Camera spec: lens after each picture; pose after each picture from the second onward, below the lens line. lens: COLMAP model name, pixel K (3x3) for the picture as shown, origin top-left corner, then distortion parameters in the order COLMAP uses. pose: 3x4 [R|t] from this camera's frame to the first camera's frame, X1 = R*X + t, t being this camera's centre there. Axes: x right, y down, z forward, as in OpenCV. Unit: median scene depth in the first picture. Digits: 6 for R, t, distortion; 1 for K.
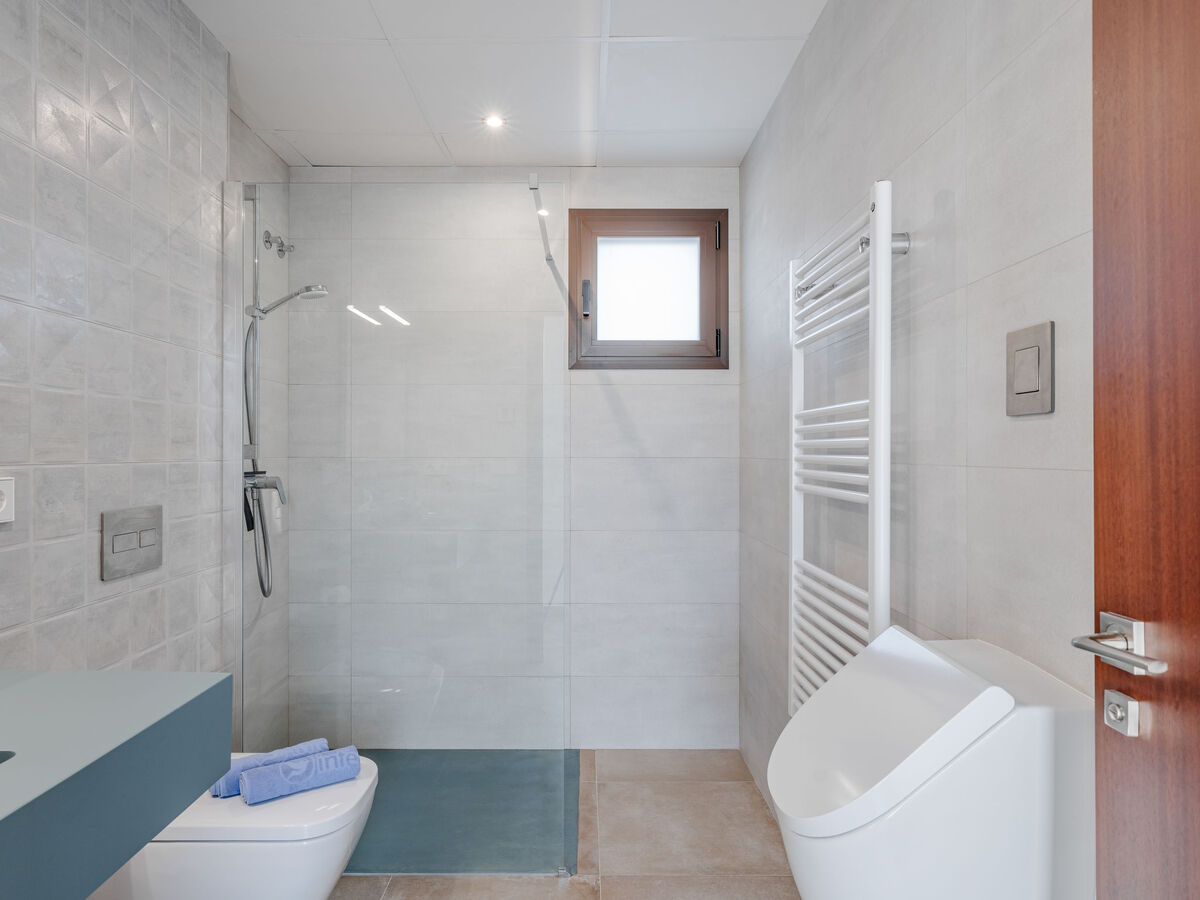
lens RADIAL K [[736.0, 0, 596.4], [0, 736.0, 450.1], [0, 0, 1]] dist [-0.008154, 0.009908]
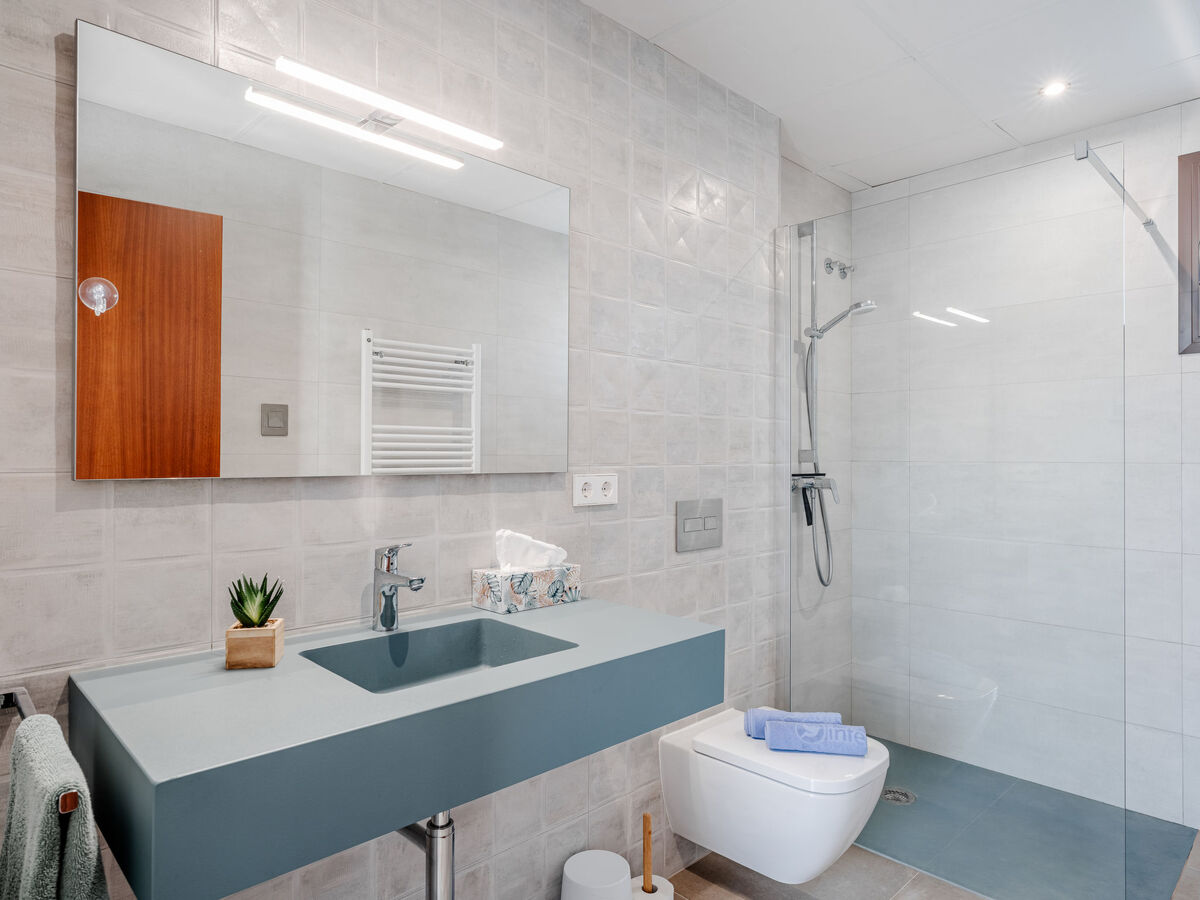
lens RADIAL K [[736.0, 0, 604.4], [0, 736.0, 450.1], [0, 0, 1]] dist [-0.008154, 0.009908]
pose [[0.698363, -0.006160, -0.715717, 0.174337], [0.002262, 0.999977, -0.006399, -0.000354], [0.715740, 0.002850, 0.698361, -0.032736]]
